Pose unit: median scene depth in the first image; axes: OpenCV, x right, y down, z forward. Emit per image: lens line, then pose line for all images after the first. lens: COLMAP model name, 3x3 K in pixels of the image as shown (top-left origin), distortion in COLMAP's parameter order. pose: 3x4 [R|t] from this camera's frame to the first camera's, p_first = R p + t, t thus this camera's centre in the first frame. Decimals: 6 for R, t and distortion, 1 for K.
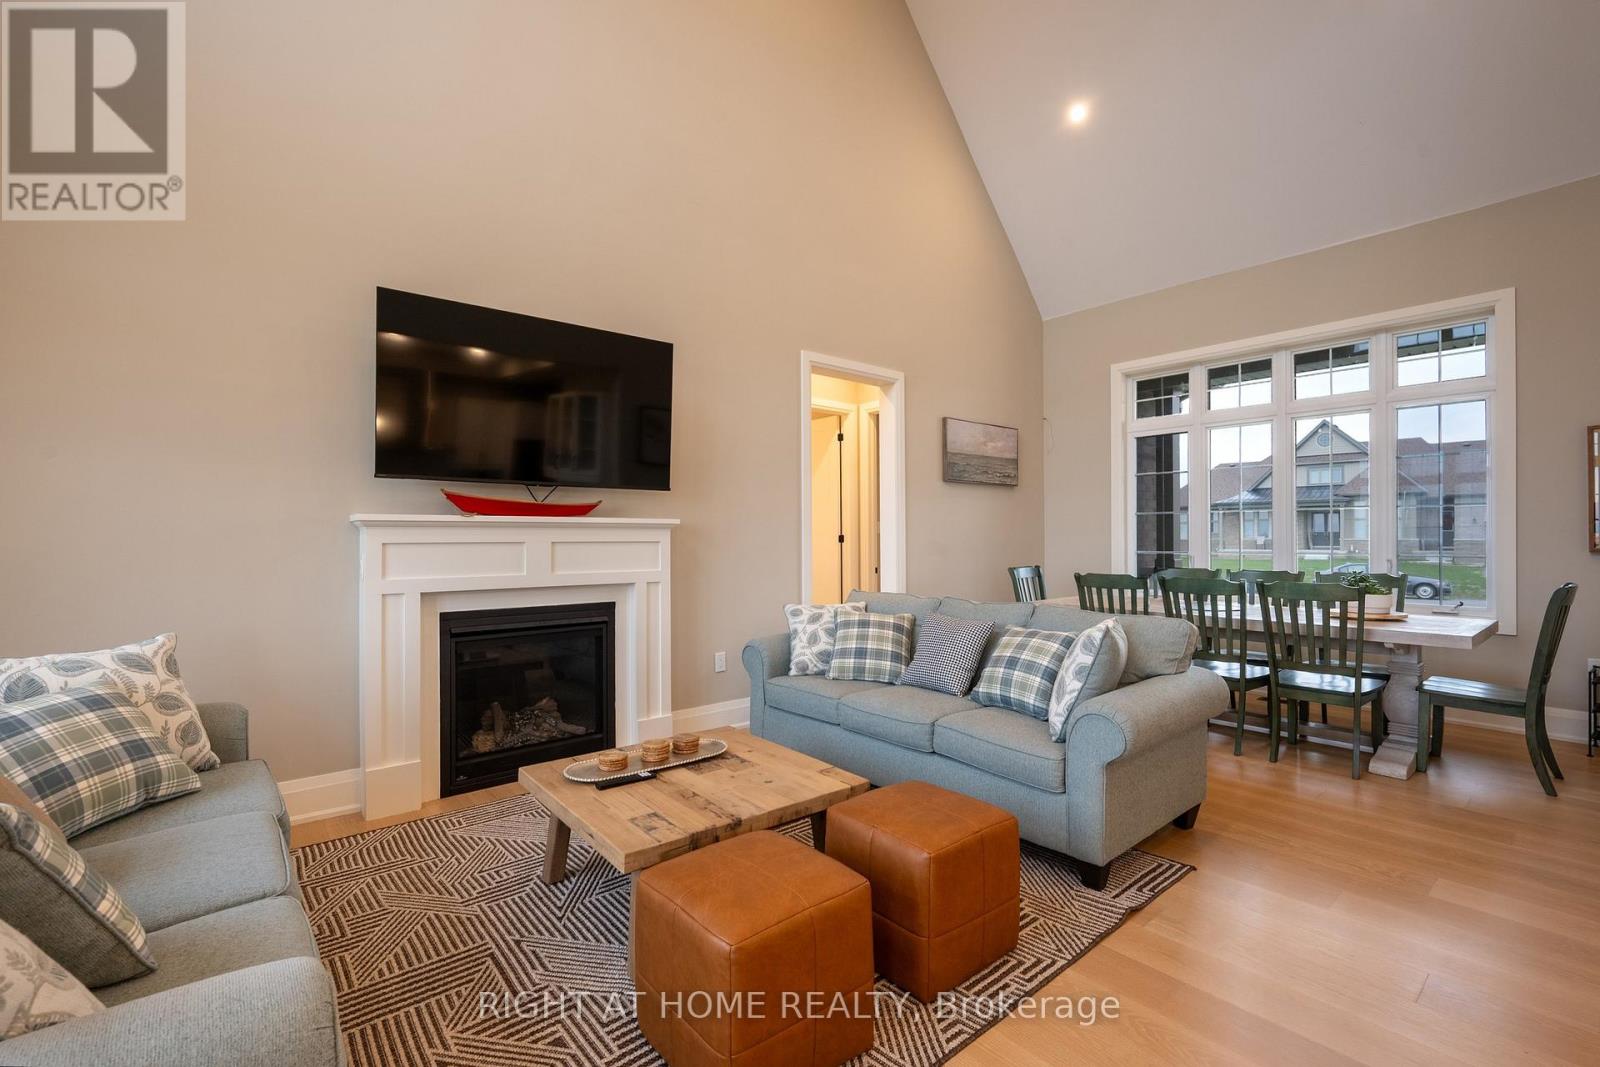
lens RADIAL K [[707.2, 0, 807.9], [0, 707.2, 537.8], [0, 0, 1]] dist [-0.001891, -0.000309]
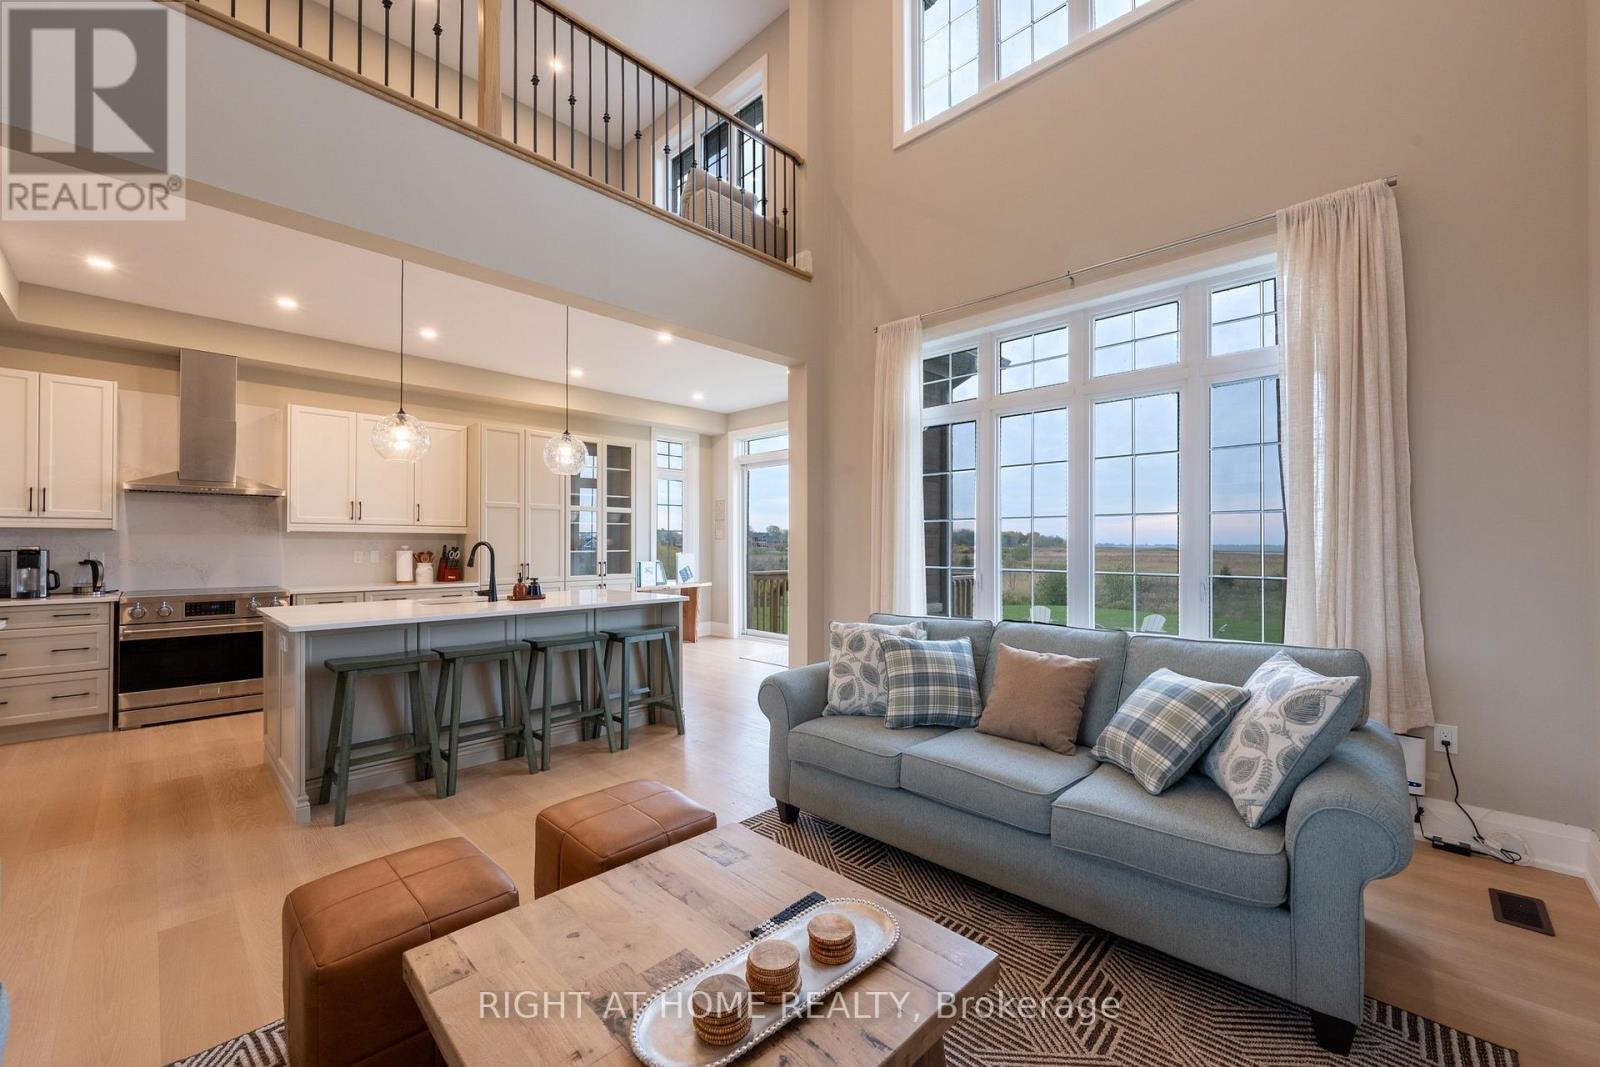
lens RADIAL K [[630.5, 0, 800.2], [0, 630.5, 538.6], [0, 0, 1]] dist [-0.000679, 0.000110]
pose [[-0.995432, 0.000060, -0.095475, -0.134327], [0.000899, 0.999961, -0.008743, -0.010036], [0.095470, -0.008789, -0.995393, 1.031507]]
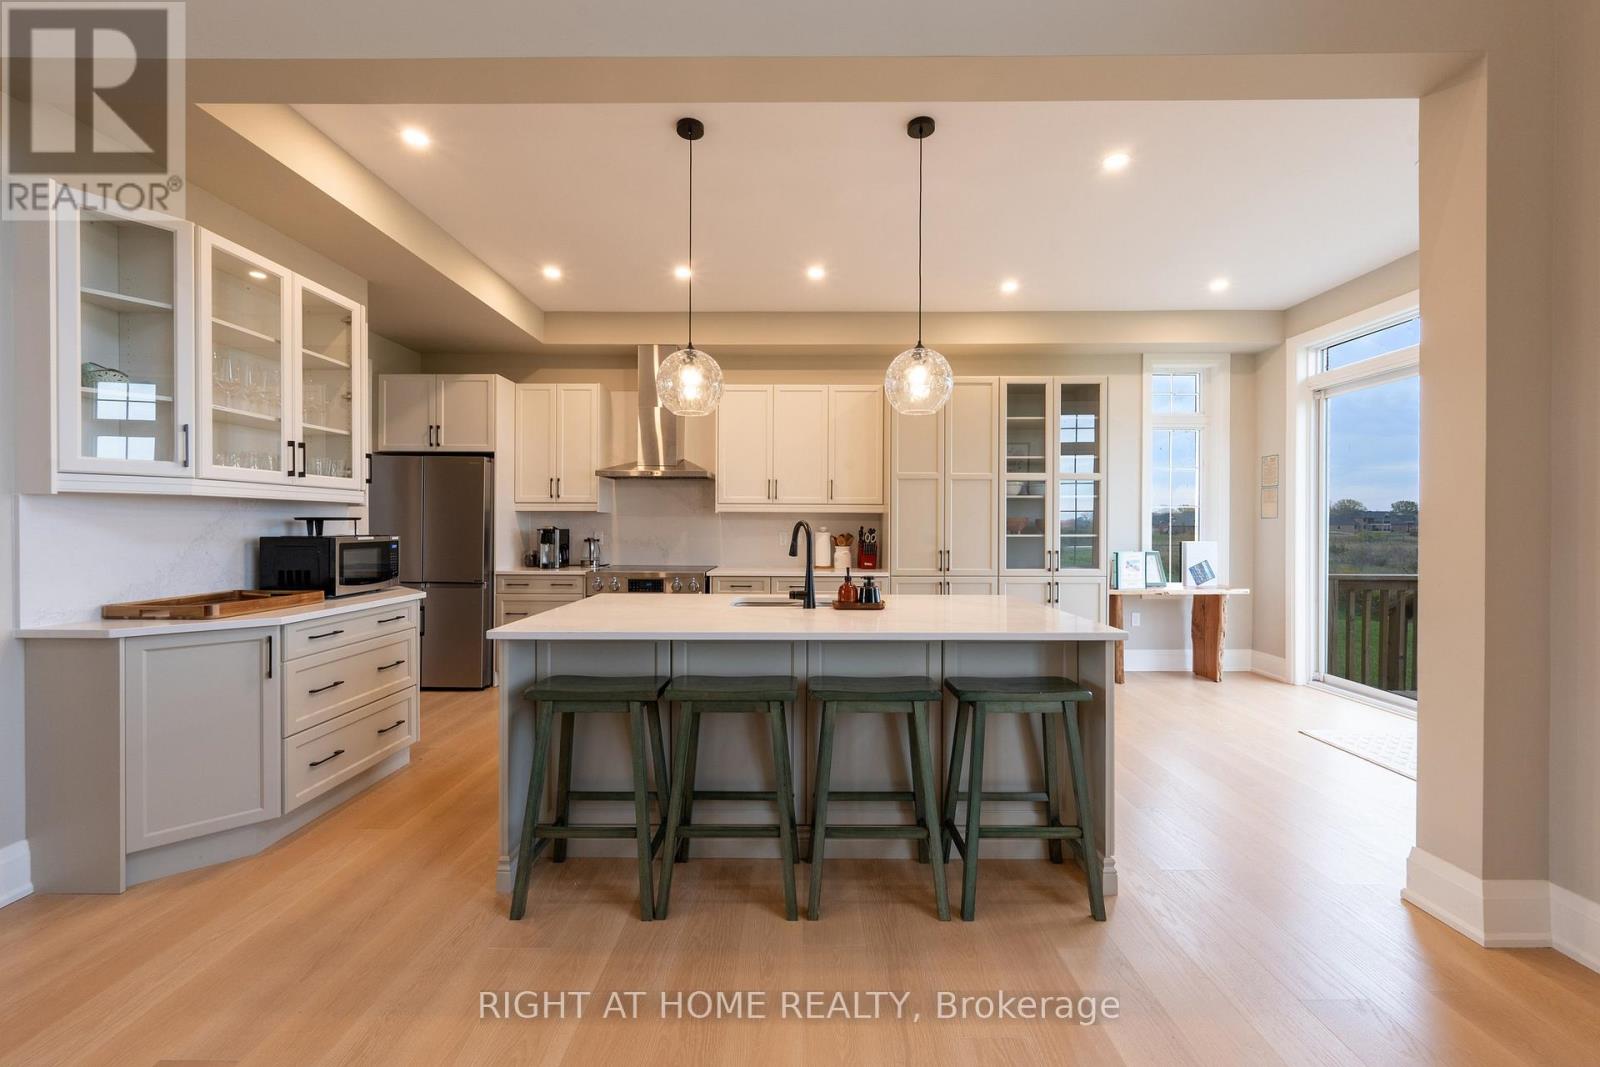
lens RADIAL K [[628.8, 0, 804.3], [0, 628.8, 528.1], [0, 0, 1]] dist [-0.000758, -0.000040]
pose [[-0.757997, -0.003610, 0.652248, -0.191285], [-0.002309, 0.999993, 0.002851, -0.008389], [-0.652254, 0.000655, -0.758000, 0.455964]]
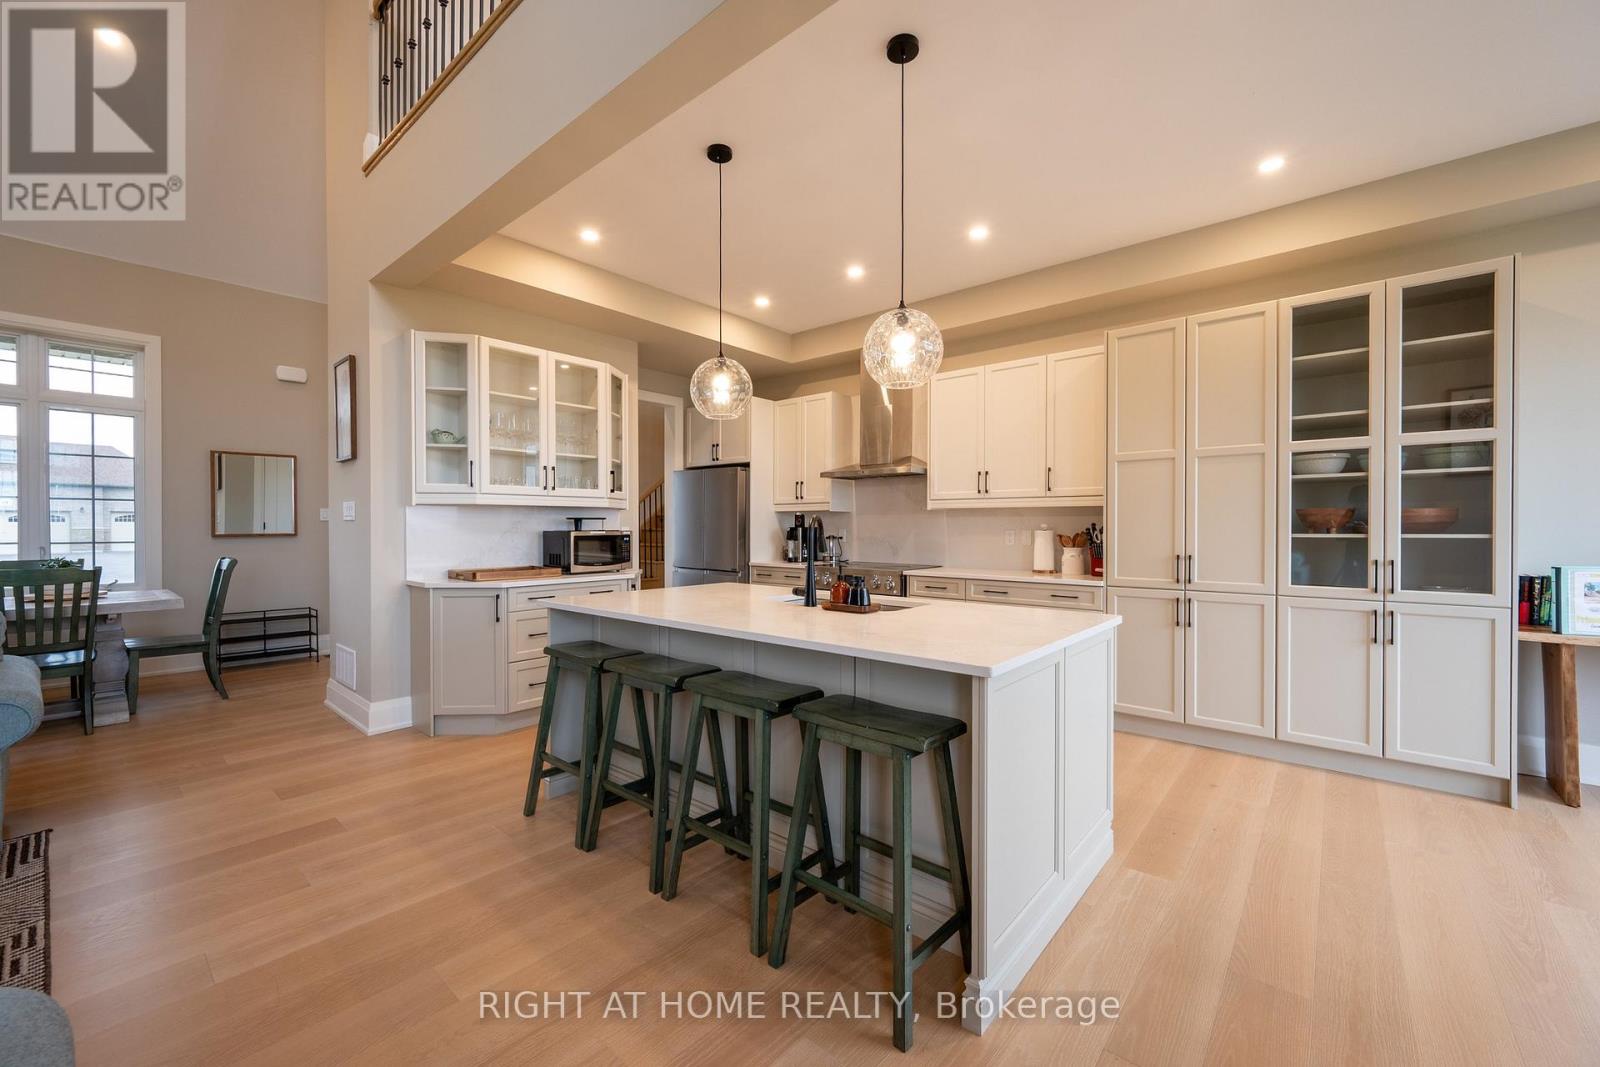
lens RADIAL K [[633.7, 0, 802.4], [0, 633.7, 532.5], [0, 0, 1]] dist [-0.000139, -0.000206]
pose [[-0.157506, -0.009569, 0.987472, -0.422730], [-0.000359, 0.999954, 0.009633, -0.002172], [-0.987518, 0.001163, -0.157502, 0.002416]]
